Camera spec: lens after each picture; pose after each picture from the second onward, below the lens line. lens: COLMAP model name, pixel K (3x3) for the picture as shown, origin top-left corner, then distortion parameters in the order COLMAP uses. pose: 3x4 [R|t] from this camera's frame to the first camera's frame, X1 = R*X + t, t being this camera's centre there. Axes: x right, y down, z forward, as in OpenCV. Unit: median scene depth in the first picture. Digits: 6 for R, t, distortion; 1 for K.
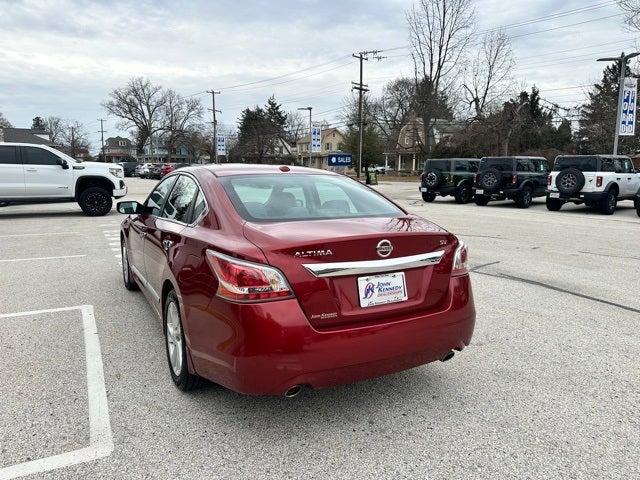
lens RADIAL K [[448.4, 0, 315.1], [0, 448.4, 245.8], [0, 0, 1]] dist [0.061318, -0.080478]
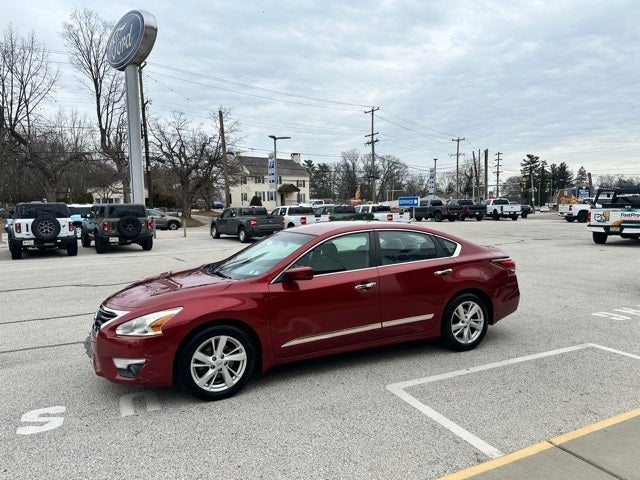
lens RADIAL K [[448.4, 0, 318.6], [0, 448.4, 245.8], [0, 0, 1]] dist [0.061318, -0.080478]
pose [[0.044229, -0.090136, 0.994947, -0.317282], [0.180059, 0.980331, 0.080808, -0.053603], [-0.982661, 0.175575, 0.059589, 0.245070]]
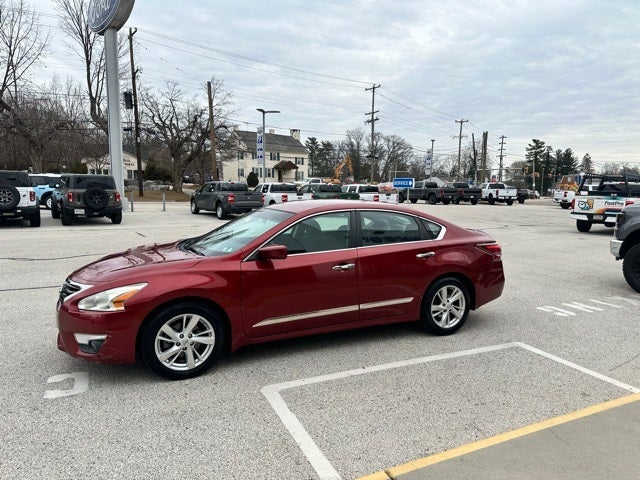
lens RADIAL K [[448.4, 0, 324.9], [0, 448.4, 242.7], [0, 0, 1]] dist [0.061318, -0.080478]
pose [[0.040444, -0.128661, 0.990864, -0.288486], [0.147611, 0.981563, 0.121428, -0.044193], [-0.988218, 0.141351, 0.058690, 0.194859]]
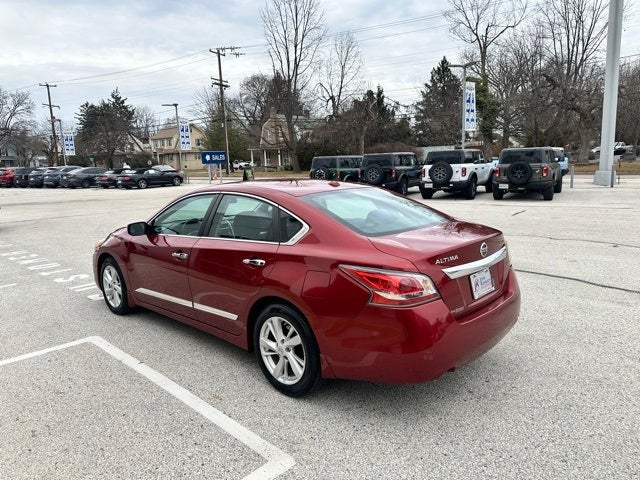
lens RADIAL K [[448.4, 0, 315.4], [0, 448.4, 242.8], [0, 0, 1]] dist [0.061318, -0.080478]
pose [[0.950245, -0.088774, 0.298585, -0.077860], [0.087342, 0.996013, 0.018163, -0.009004], [-0.299007, 0.008819, 0.954210, -0.005848]]
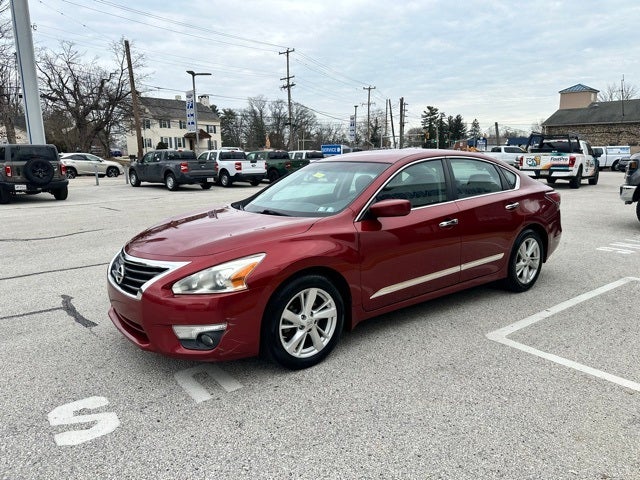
lens RADIAL K [[448.4, 0, 317.9], [0, 448.4, 247.7], [0, 0, 1]] dist [0.061318, -0.080478]
pose [[-0.158294, -0.198935, 0.967144, -0.272911], [0.173428, 0.958665, 0.225576, -0.053968], [-0.972042, 0.203437, -0.117250, 0.316318]]
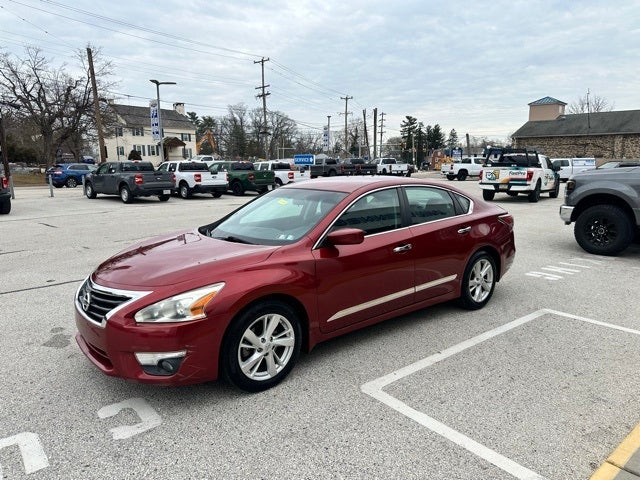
lens RADIAL K [[448.4, 0, 317.8], [0, 448.4, 247.5], [0, 0, 1]] dist [0.061318, -0.080478]
pose [[-0.196681, -0.182390, 0.963354, -0.262147], [0.166261, 0.962112, 0.216099, -0.055191], [-0.966268, 0.202670, -0.158905, 0.268921]]
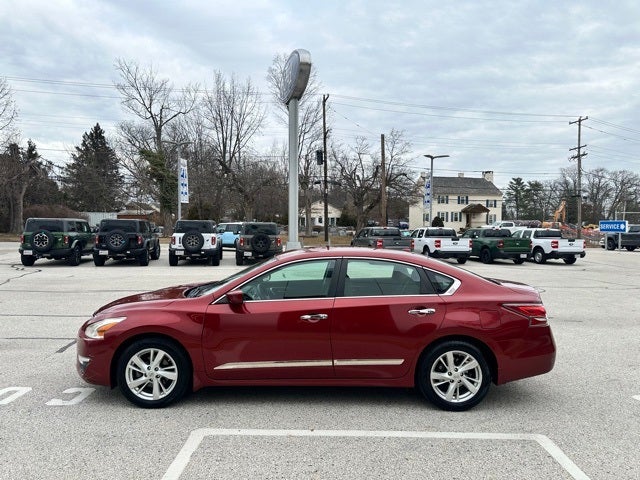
lens RADIAL K [[448.4, 0, 316.5], [0, 448.4, 239.1], [0, 0, 1]] dist [0.061318, -0.080478]
pose [[0.472997, -0.021395, 0.880804, -0.257127], [0.136046, 0.989489, -0.049023, -0.030627], [-0.870497, 0.143018, 0.470936, 0.096547]]
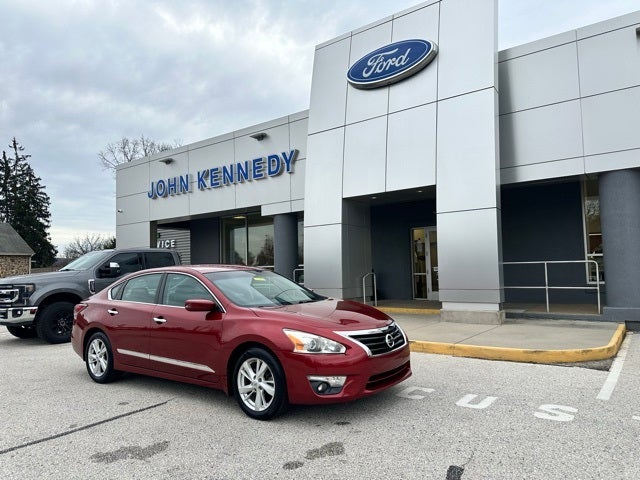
lens RADIAL K [[448.4, 0, 319.1], [0, 448.4, 245.2], [0, 0, 1]] dist [0.061318, -0.080478]
pose [[-0.904181, -0.002909, -0.427139, 0.029973], [-0.044463, 0.995185, 0.087343, -0.079270], [0.424829, 0.097966, -0.899957, 0.503393]]
